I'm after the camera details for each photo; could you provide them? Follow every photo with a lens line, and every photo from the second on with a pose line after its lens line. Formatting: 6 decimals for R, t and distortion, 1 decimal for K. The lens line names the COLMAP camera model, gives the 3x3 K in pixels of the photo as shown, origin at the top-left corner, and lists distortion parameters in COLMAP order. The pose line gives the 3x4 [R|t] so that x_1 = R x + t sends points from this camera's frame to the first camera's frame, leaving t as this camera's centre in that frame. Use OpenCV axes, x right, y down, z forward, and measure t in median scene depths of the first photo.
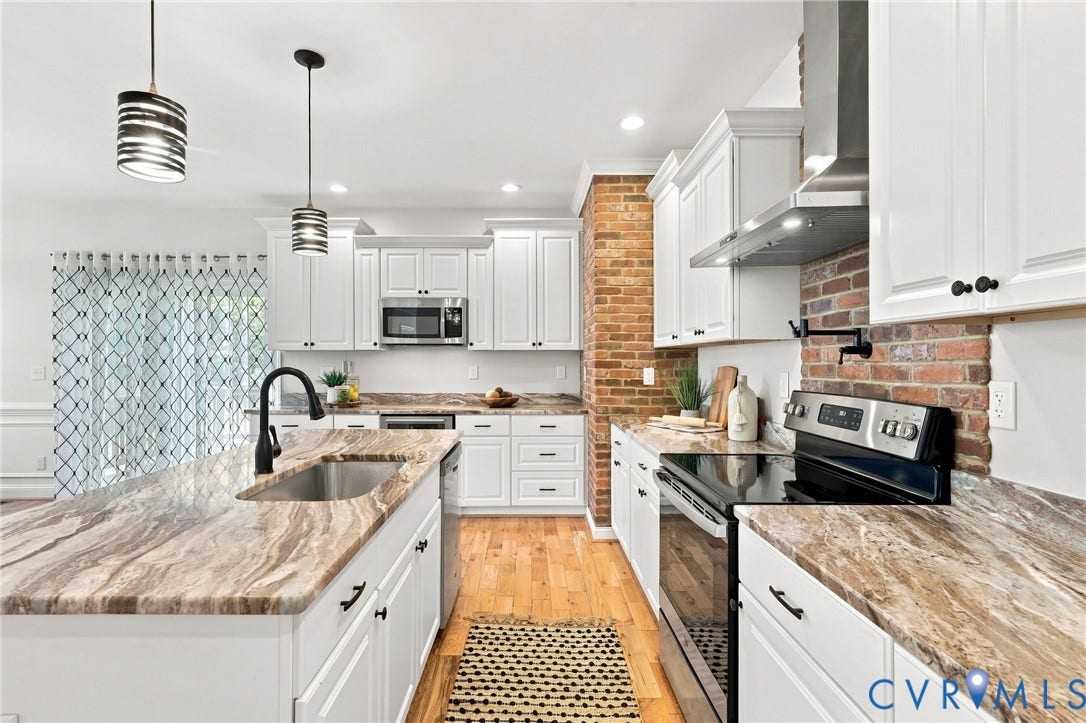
lens RADIAL K [[520.5, 0, 551.8], [0, 520.5, 362.8], [0, 0, 1]] dist [-0.002922, -0.000083]
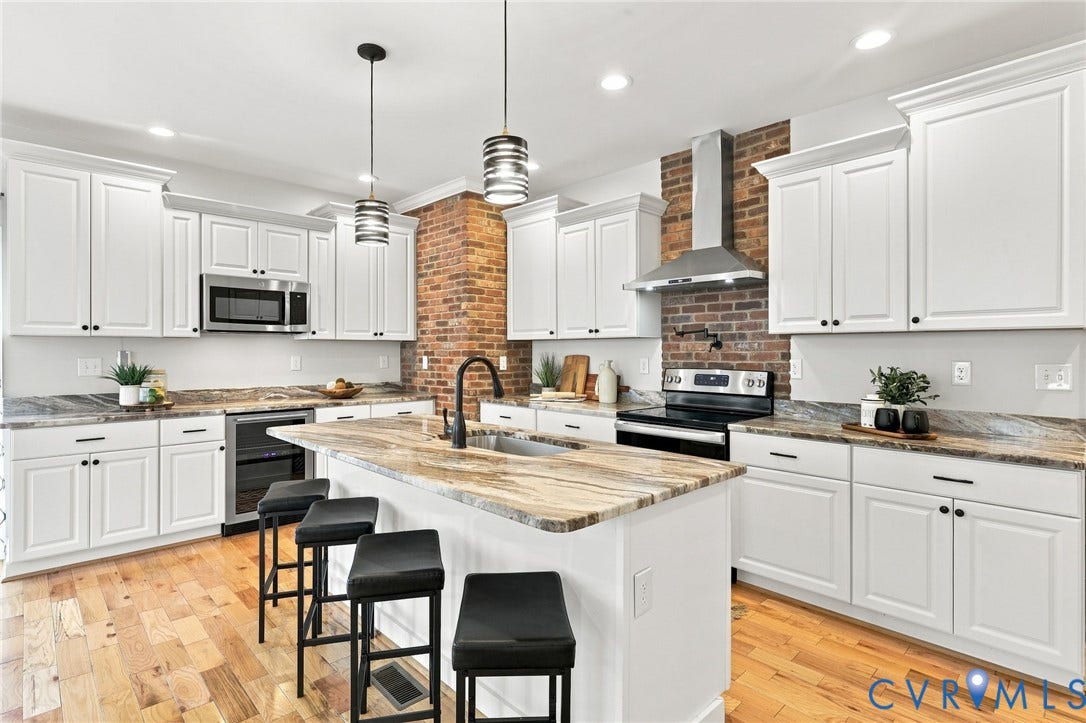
lens RADIAL K [[520.5, 0, 574.6], [0, 520.5, 355.1], [0, 0, 1]] dist [-0.002922, -0.000083]
pose [[0.707125, -0.005243, 0.707069, -0.567102], [0.002219, 0.999984, 0.005196, 0.000881], [-0.707085, -0.002106, 0.707126, 0.008761]]
